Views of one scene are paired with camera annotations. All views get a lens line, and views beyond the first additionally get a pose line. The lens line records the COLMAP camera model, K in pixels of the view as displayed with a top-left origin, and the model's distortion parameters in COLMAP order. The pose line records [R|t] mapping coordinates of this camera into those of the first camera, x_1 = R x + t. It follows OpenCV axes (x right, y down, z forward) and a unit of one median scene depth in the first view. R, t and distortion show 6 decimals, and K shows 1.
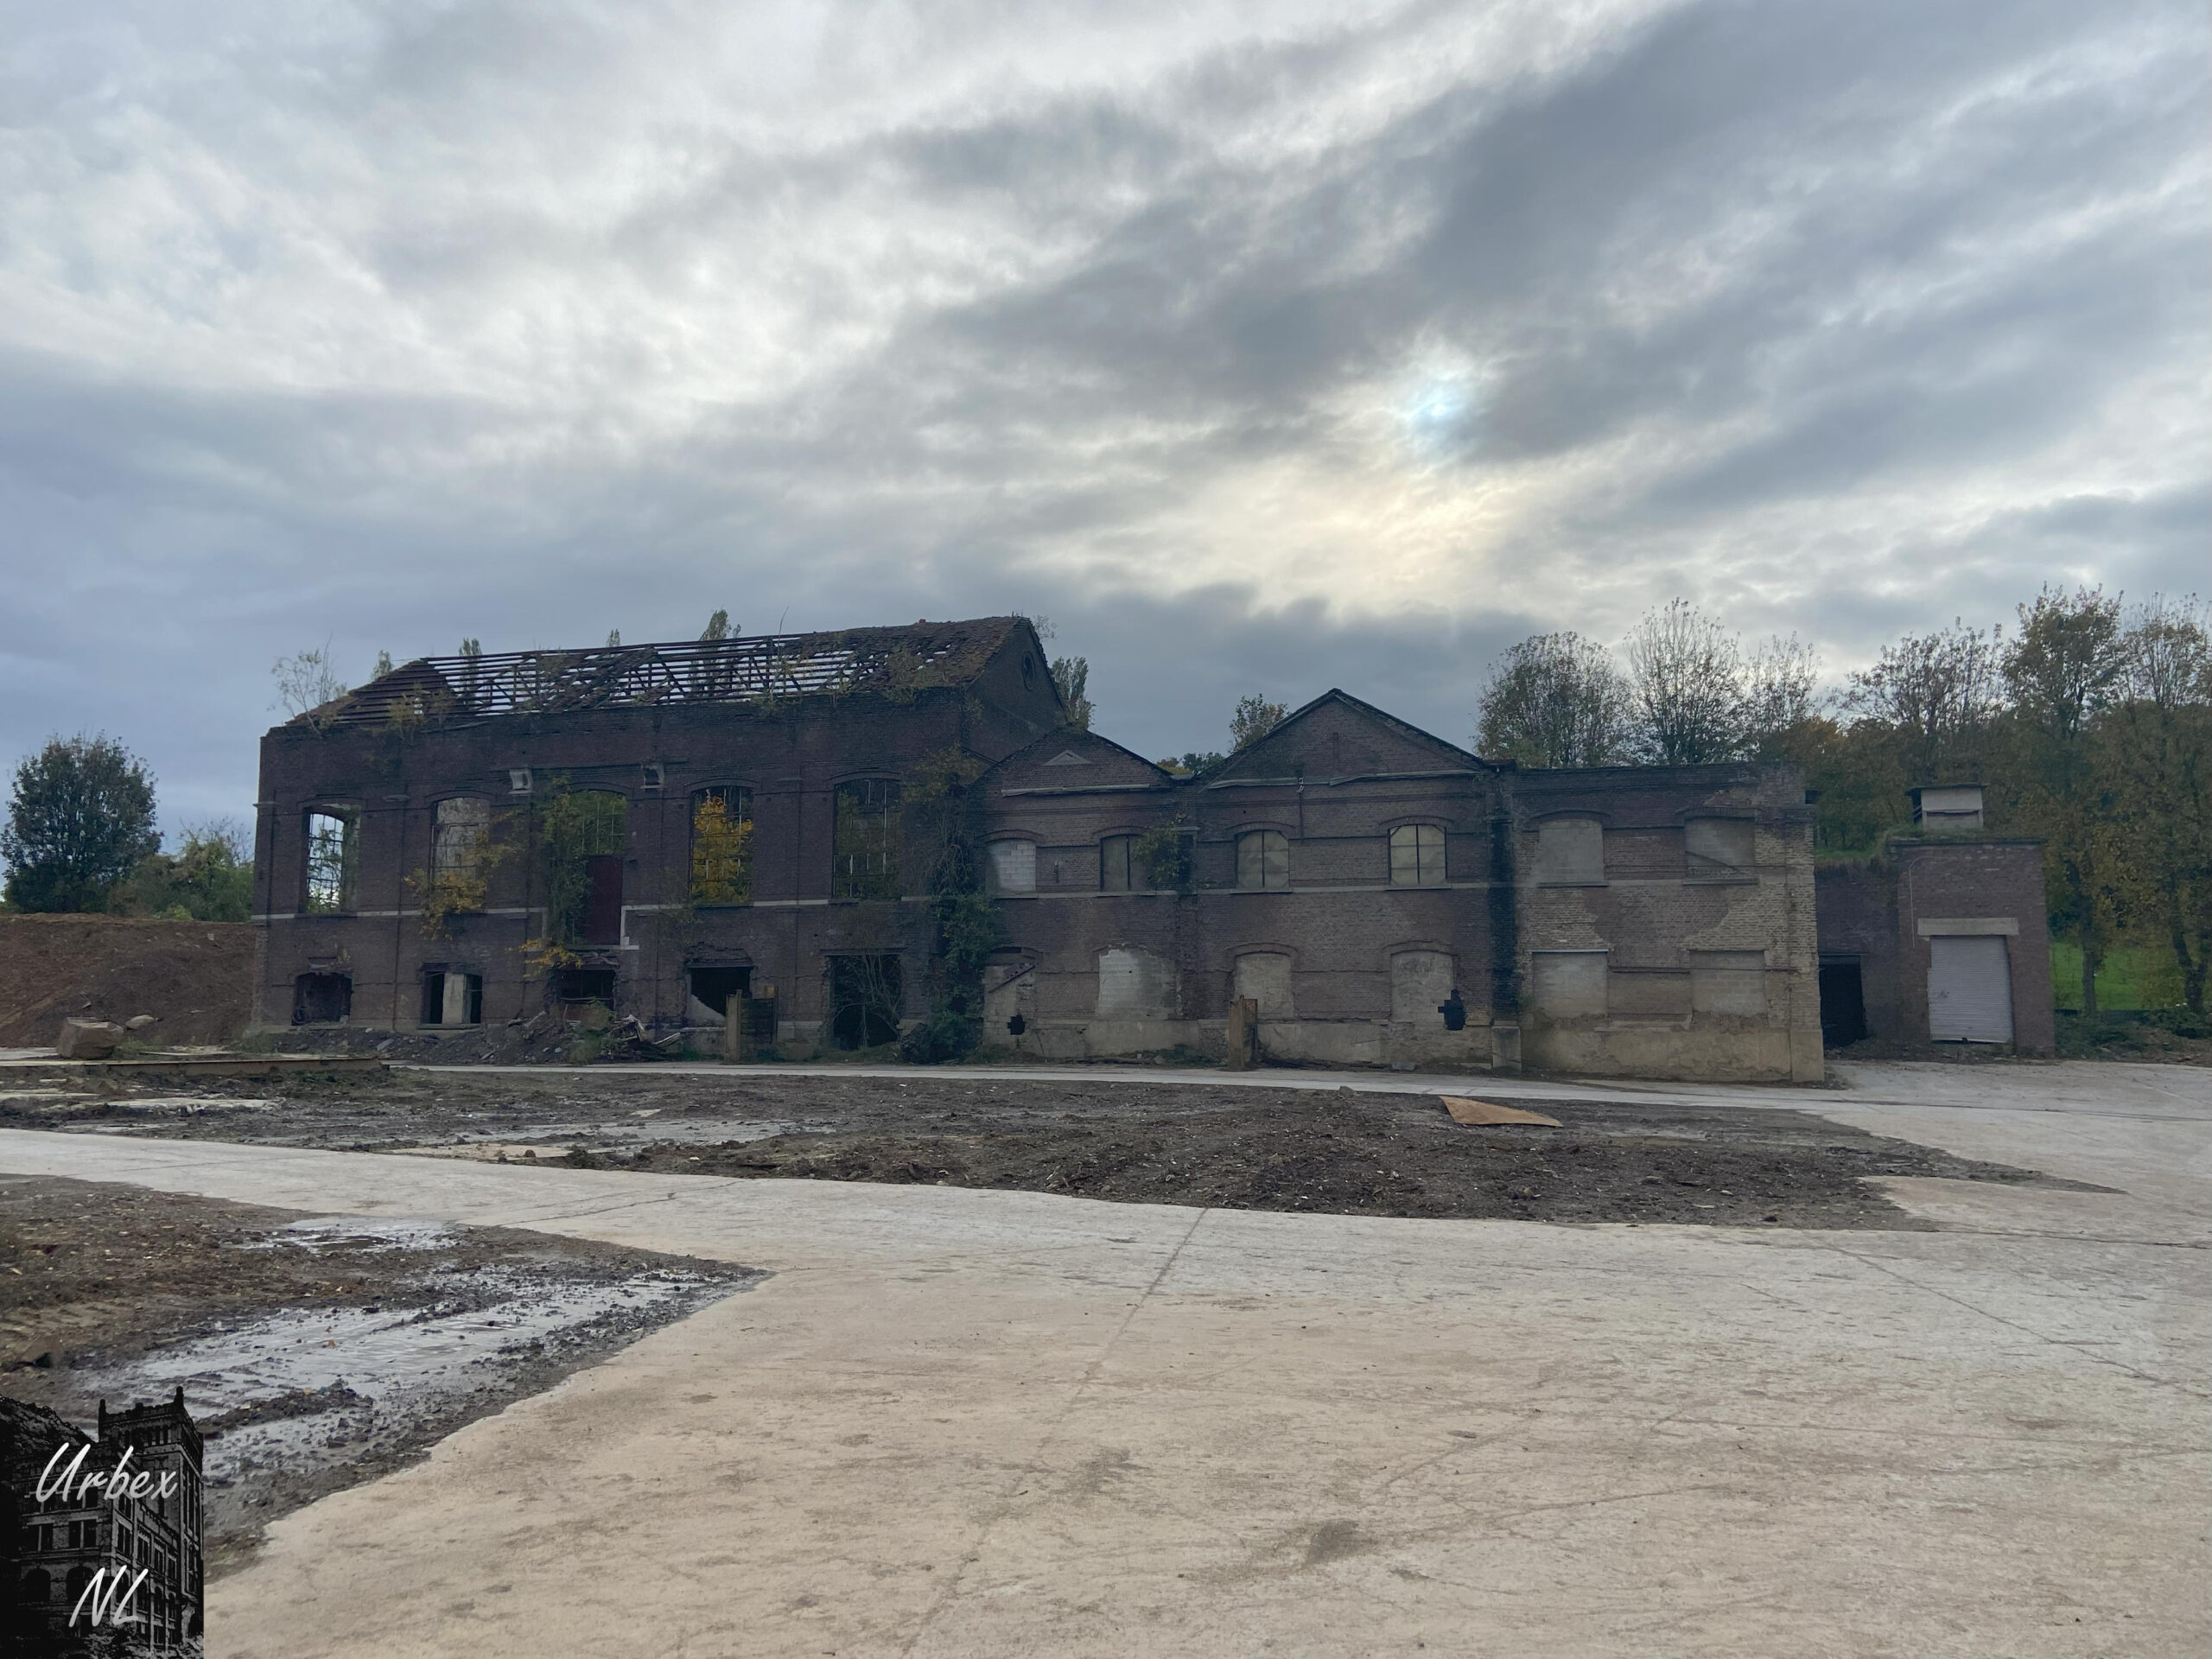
lens RADIAL K [[1736.5, 0, 1106.0], [0, 1736.5, 829.5], [0, 0, 1]] dist [0.121233, -0.174251]
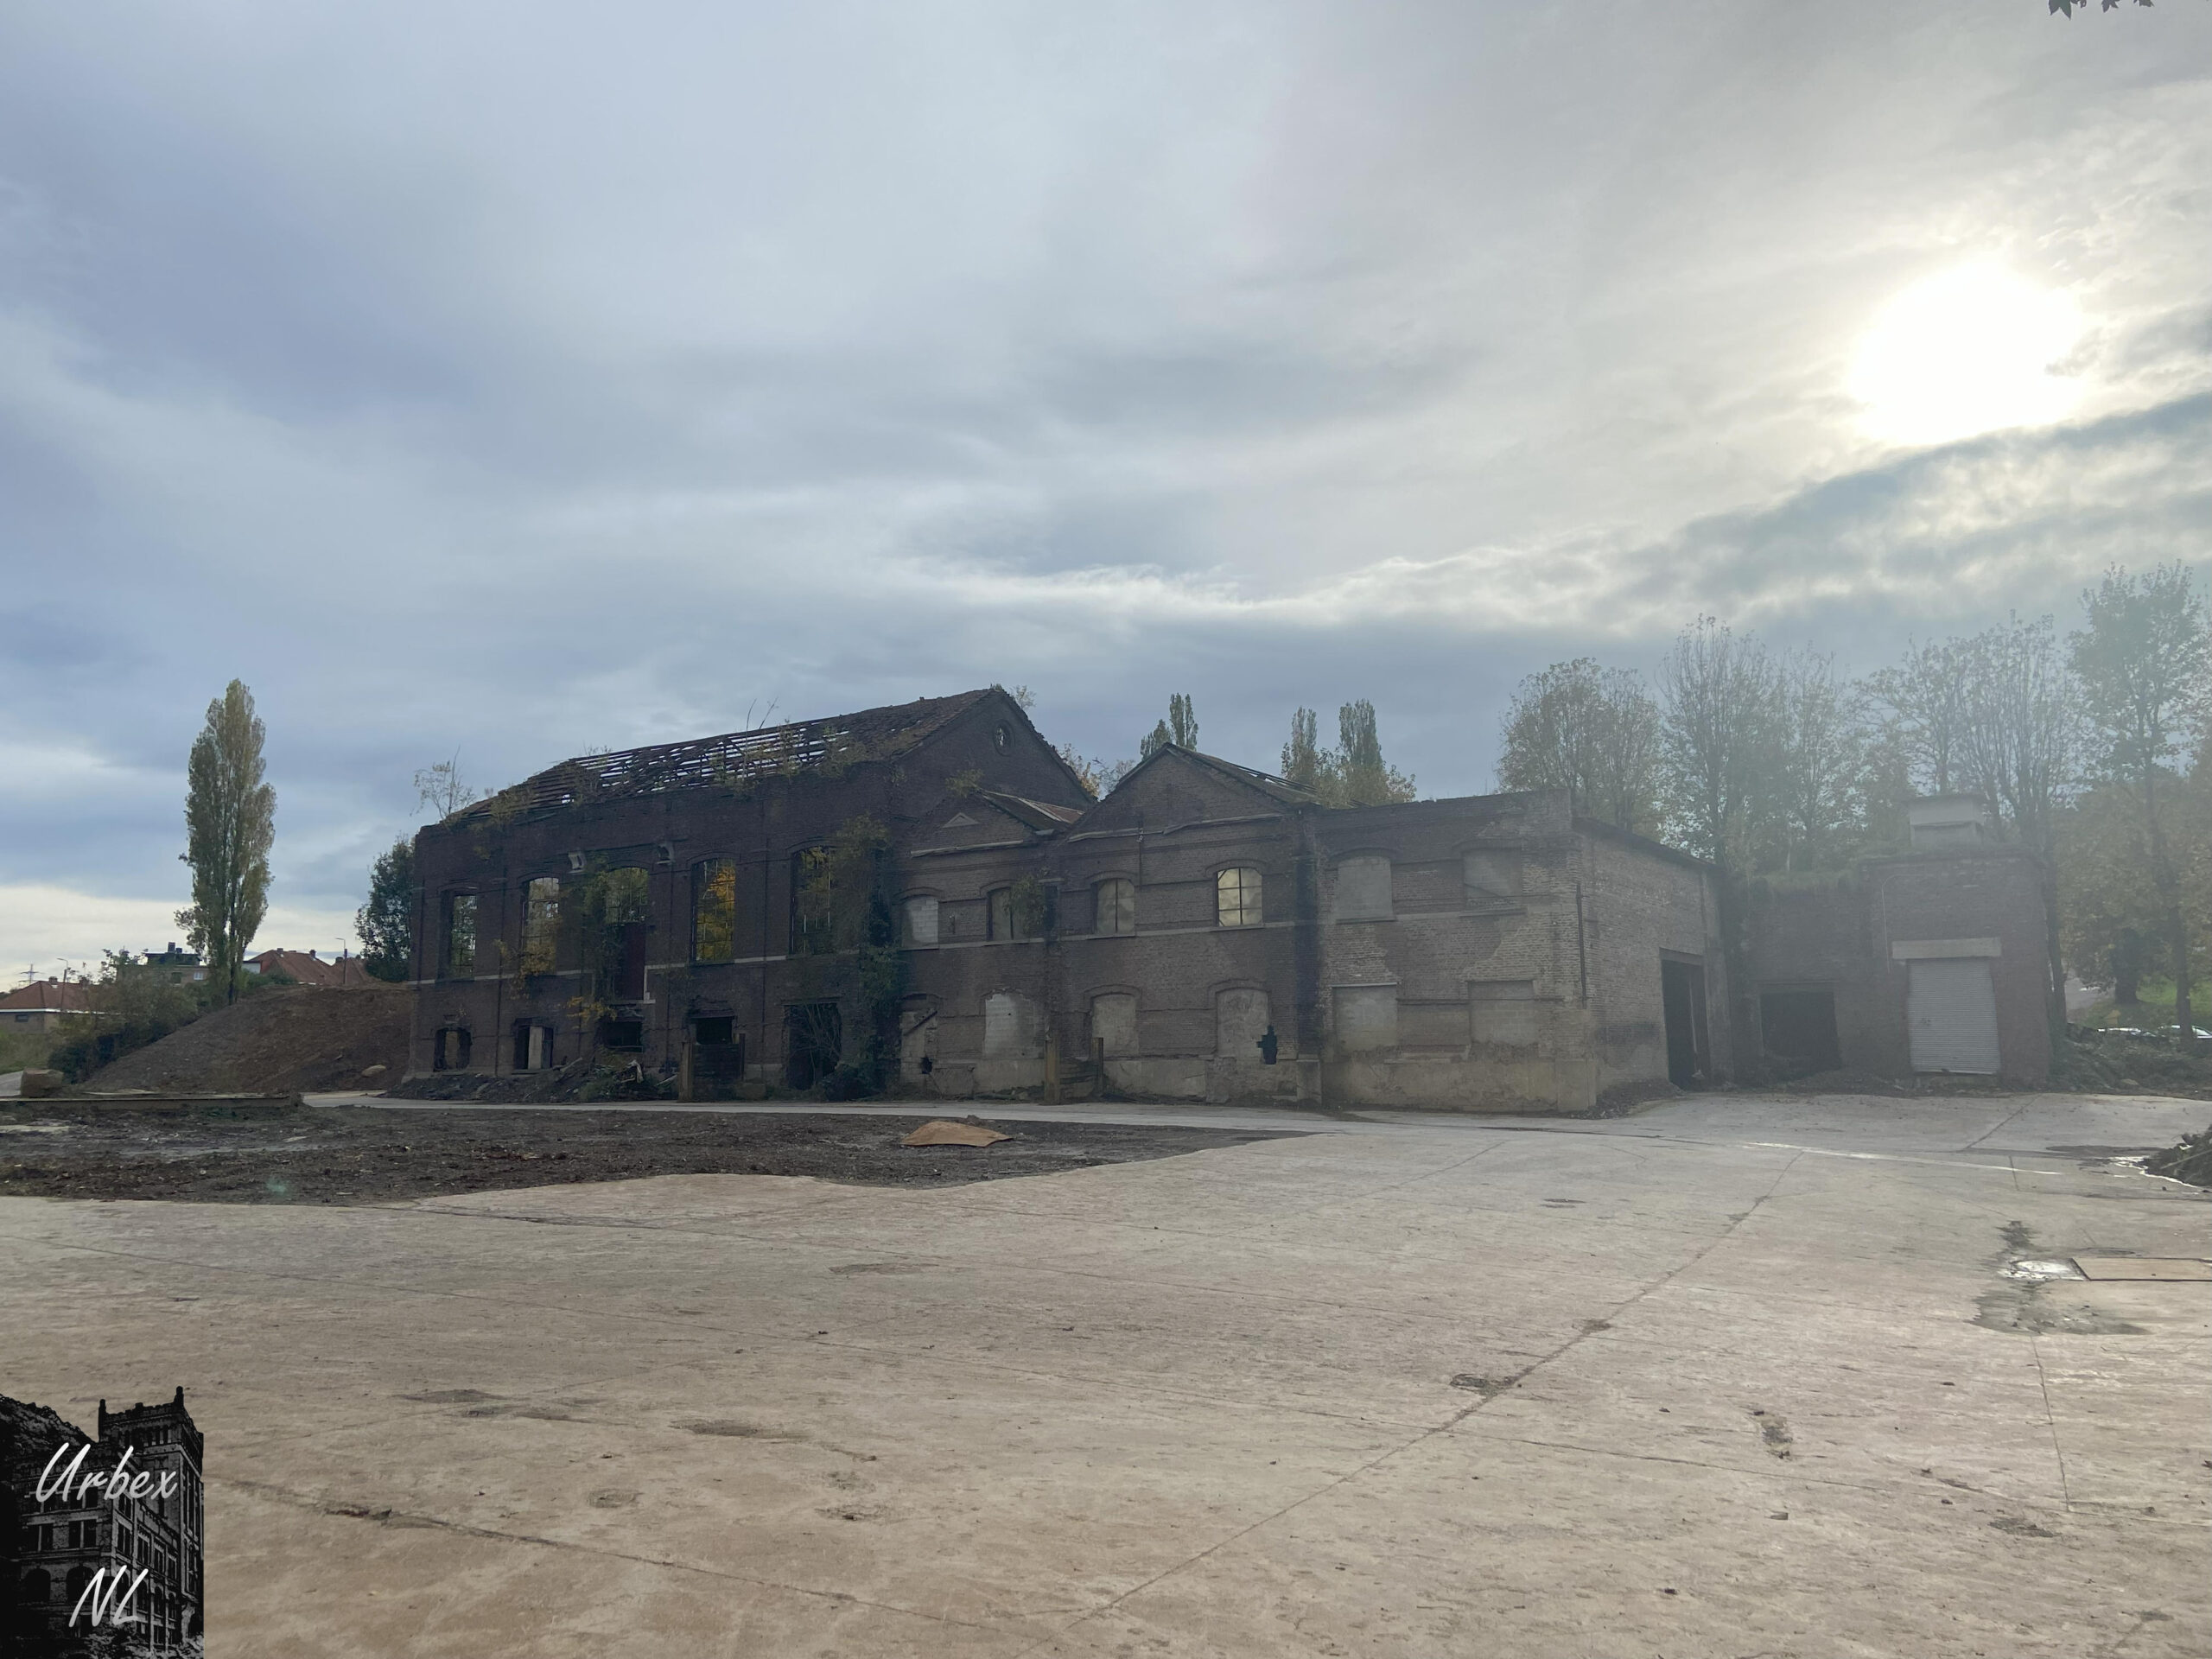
lens RADIAL K [[1736.5, 0, 1106.0], [0, 1736.5, 829.5], [0, 0, 1]] dist [0.121233, -0.174251]
pose [[0.954498, -0.050386, -0.293930, 0.402196], [0.042566, 0.998550, -0.032947, 0.005251], [0.295164, 0.018937, 0.955259, -0.020843]]
